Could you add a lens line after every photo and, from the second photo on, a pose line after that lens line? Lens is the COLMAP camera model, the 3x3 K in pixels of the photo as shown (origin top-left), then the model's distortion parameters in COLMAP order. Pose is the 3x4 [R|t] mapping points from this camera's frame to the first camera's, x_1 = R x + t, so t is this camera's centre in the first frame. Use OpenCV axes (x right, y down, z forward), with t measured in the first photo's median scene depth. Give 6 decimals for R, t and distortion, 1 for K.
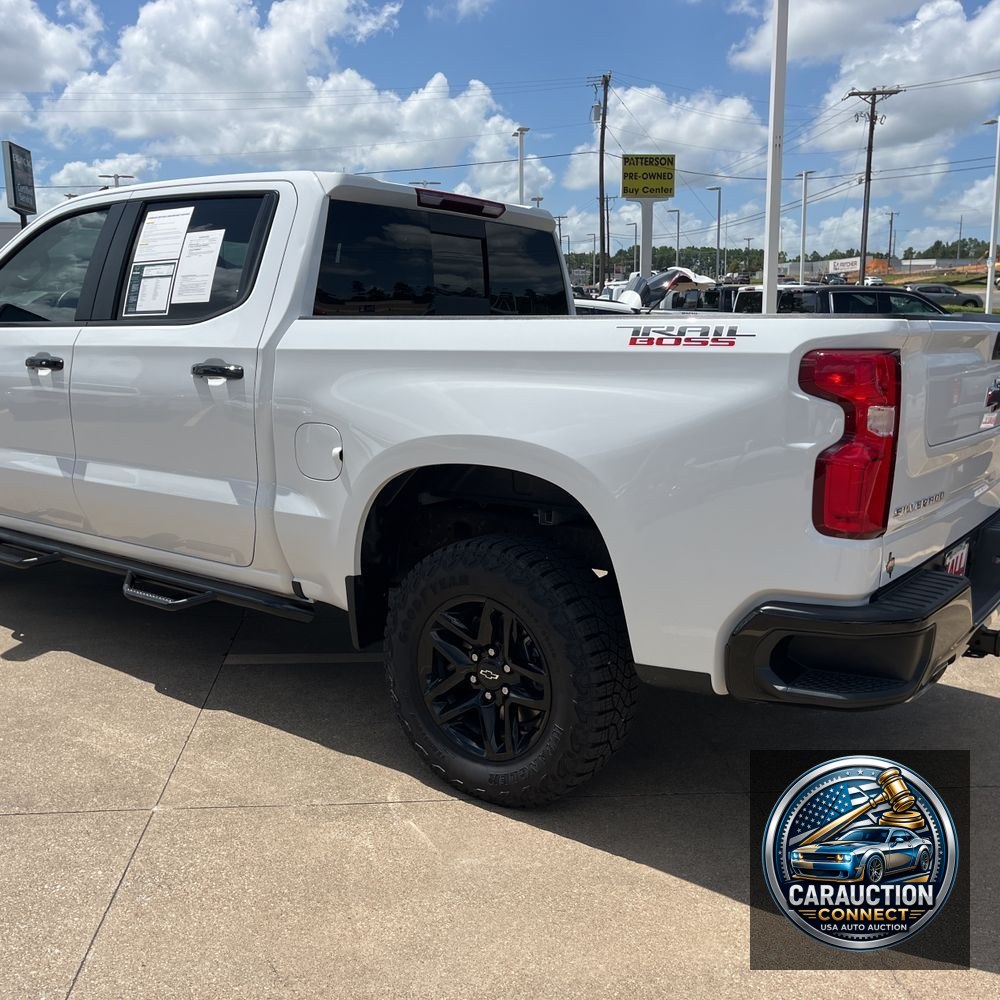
lens RADIAL K [[1008.5, 0, 502.6], [0, 1008.5, 512.9], [0, 0, 1]] dist [0.024089, 0.000897]
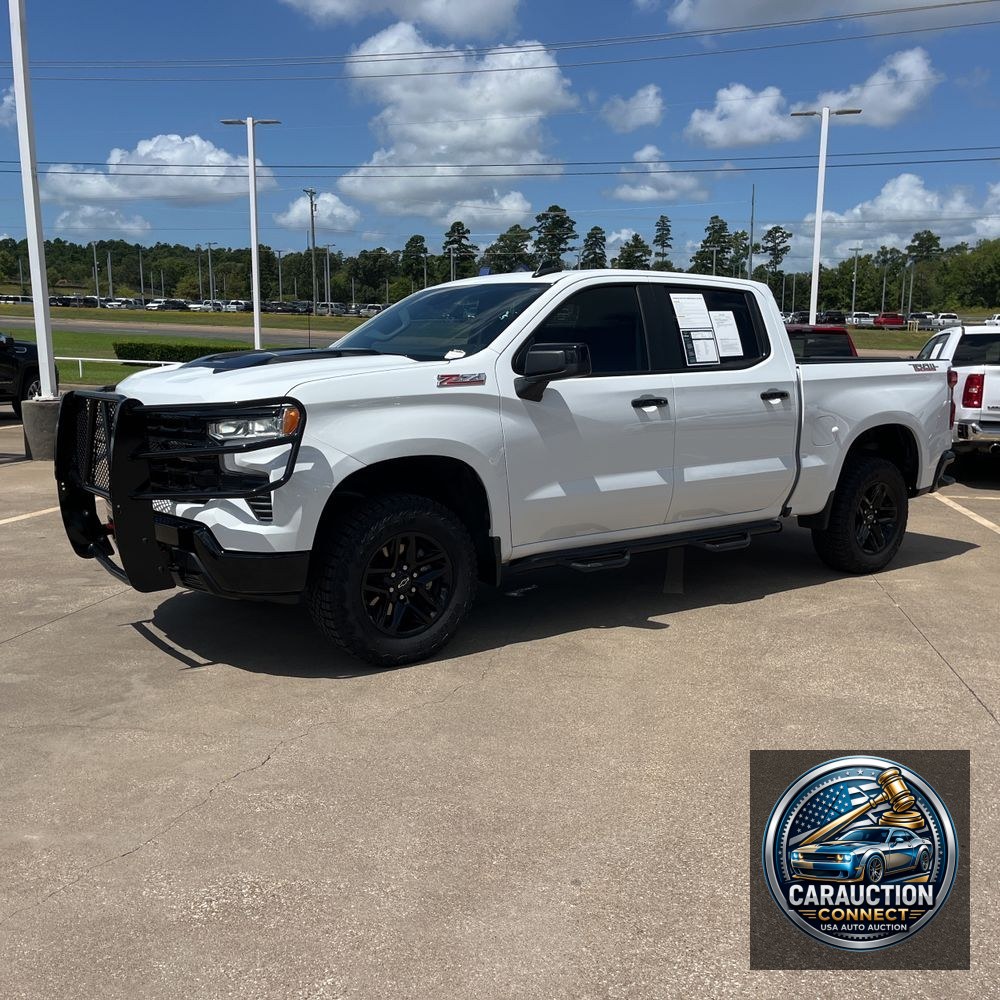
lens RADIAL K [[993.5, 0, 490.1], [0, 993.5, 525.8], [0, 0, 1]] dist [0.069023, -0.131594]
pose [[0.305341, -0.179382, 0.935195, -1.989195], [0.174500, 0.976006, 0.130236, -0.220425], [-0.936118, 0.123425, 0.329317, 0.878934]]
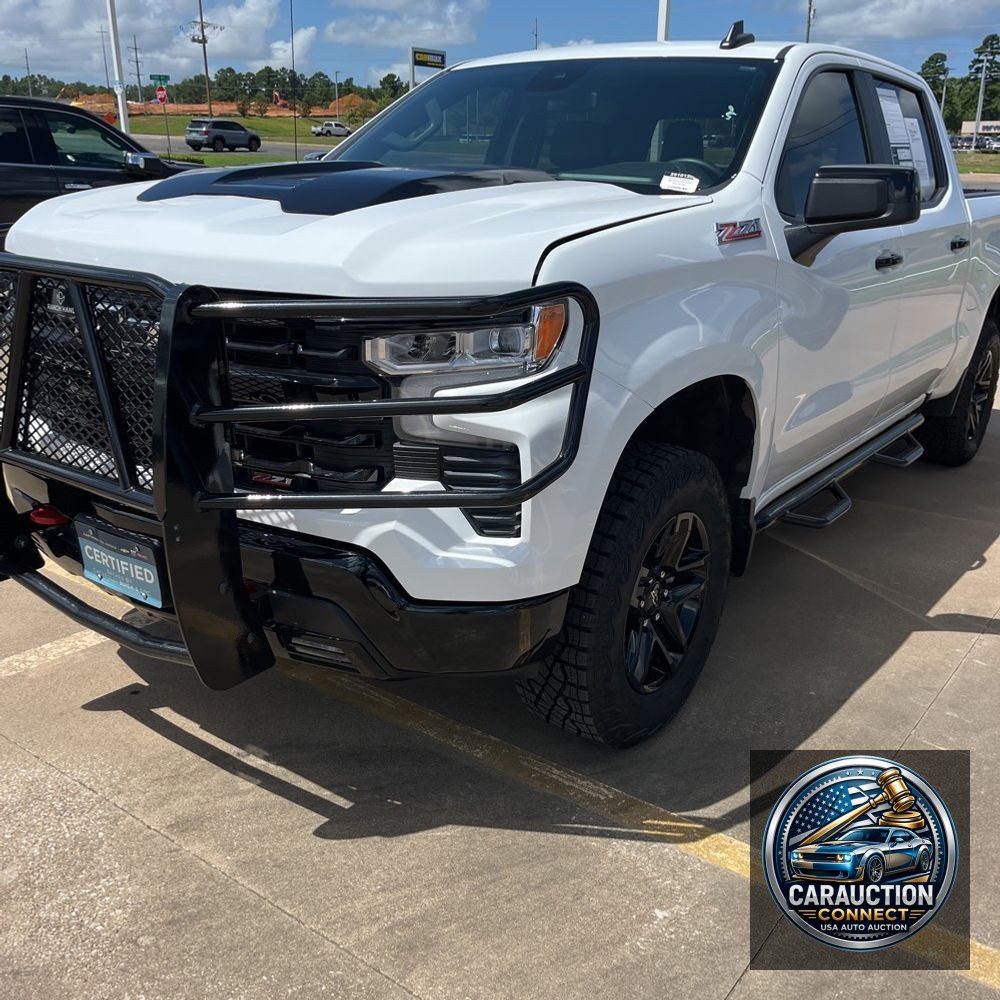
lens RADIAL K [[1013.1, 0, 510.0], [0, 1013.1, 503.3], [0, 0, 1]] dist [0.023595, -0.005144]
pose [[0.026041, -0.328508, 0.944142, -1.512365], [0.156968, 0.934090, 0.320681, -0.322233], [-0.987260, 0.139849, 0.075890, 1.455991]]
